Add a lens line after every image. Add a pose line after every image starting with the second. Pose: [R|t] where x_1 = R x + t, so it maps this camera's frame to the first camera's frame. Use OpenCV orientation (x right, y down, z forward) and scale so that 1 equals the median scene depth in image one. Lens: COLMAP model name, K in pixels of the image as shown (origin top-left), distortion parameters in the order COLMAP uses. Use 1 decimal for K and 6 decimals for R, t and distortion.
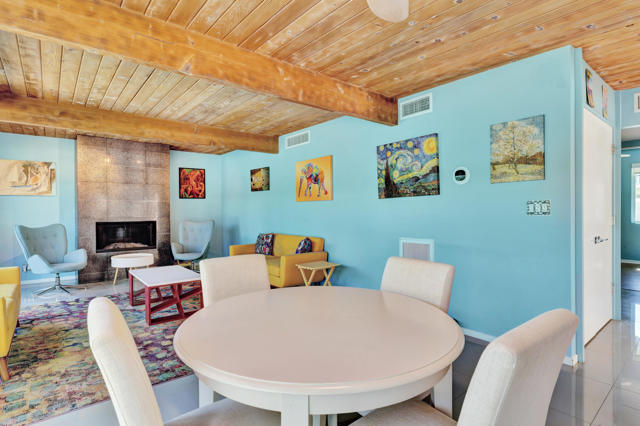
lens RADIAL K [[331.7, 0, 323.6], [0, 331.7, 211.2], [0, 0, 1]] dist [-0.006464, 0.001470]
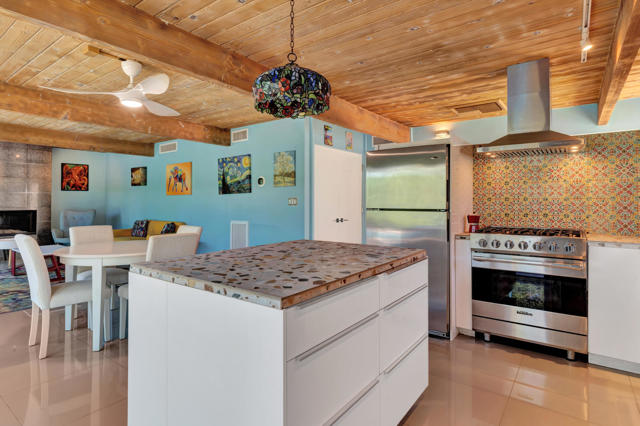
lens RADIAL K [[331.7, 0, 328.6], [0, 331.7, 197.5], [0, 0, 1]] dist [-0.006464, 0.001470]
pose [[0.964935, 0.011819, 0.262222, 0.204780], [-0.007006, 0.999790, -0.019282, 0.000652], [-0.262395, 0.016768, 0.964815, -0.446767]]
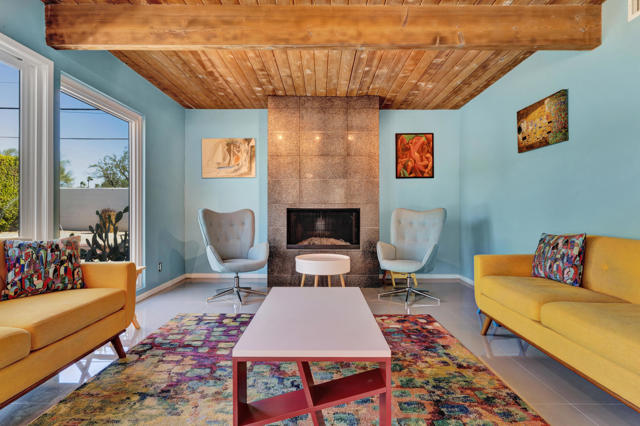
lens RADIAL K [[331.7, 0, 319.6], [0, 331.7, 211.9], [0, 0, 1]] dist [-0.006464, 0.001470]
pose [[0.763031, 0.007070, -0.646323, -0.158437], [-0.008811, 0.999961, 0.000536, 0.045882], [0.646302, 0.005286, 0.763064, 0.533351]]
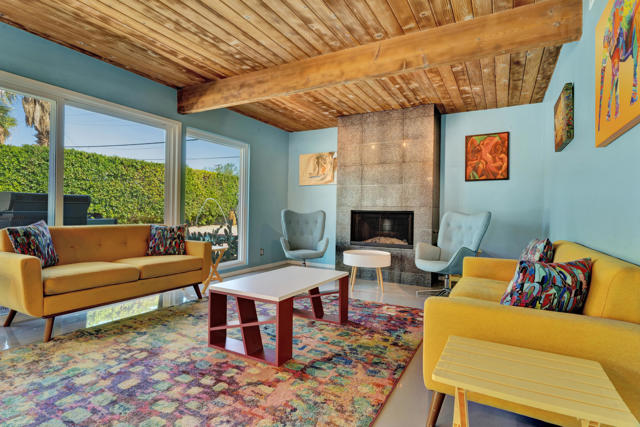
lens RADIAL K [[331.7, 0, 318.0], [0, 331.7, 212.6], [0, 0, 1]] dist [-0.006464, 0.001470]
pose [[0.353604, 0.011962, -0.935319, 0.134946], [-0.024923, 0.999684, 0.003362, 0.044034], [0.935063, 0.022122, 0.353791, 0.684596]]
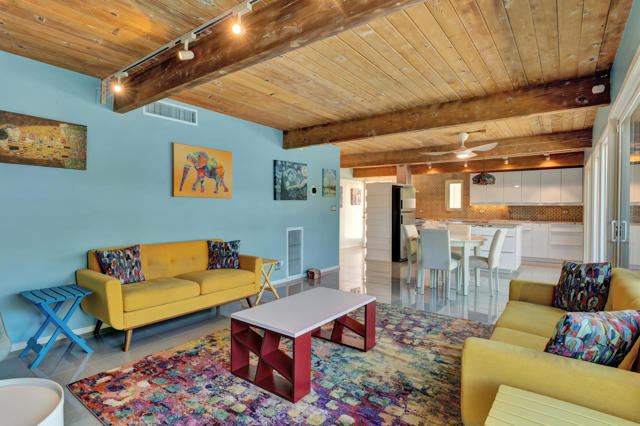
lens RADIAL K [[331.7, 0, 323.1], [0, 331.7, 208.1], [0, 0, 1]] dist [-0.006464, 0.001470]
pose [[-0.239034, 0.005089, 0.970998, -0.939089], [-0.000704, 0.999985, -0.005414, 0.000498], [-0.971011, -0.001978, -0.239027, 0.925568]]
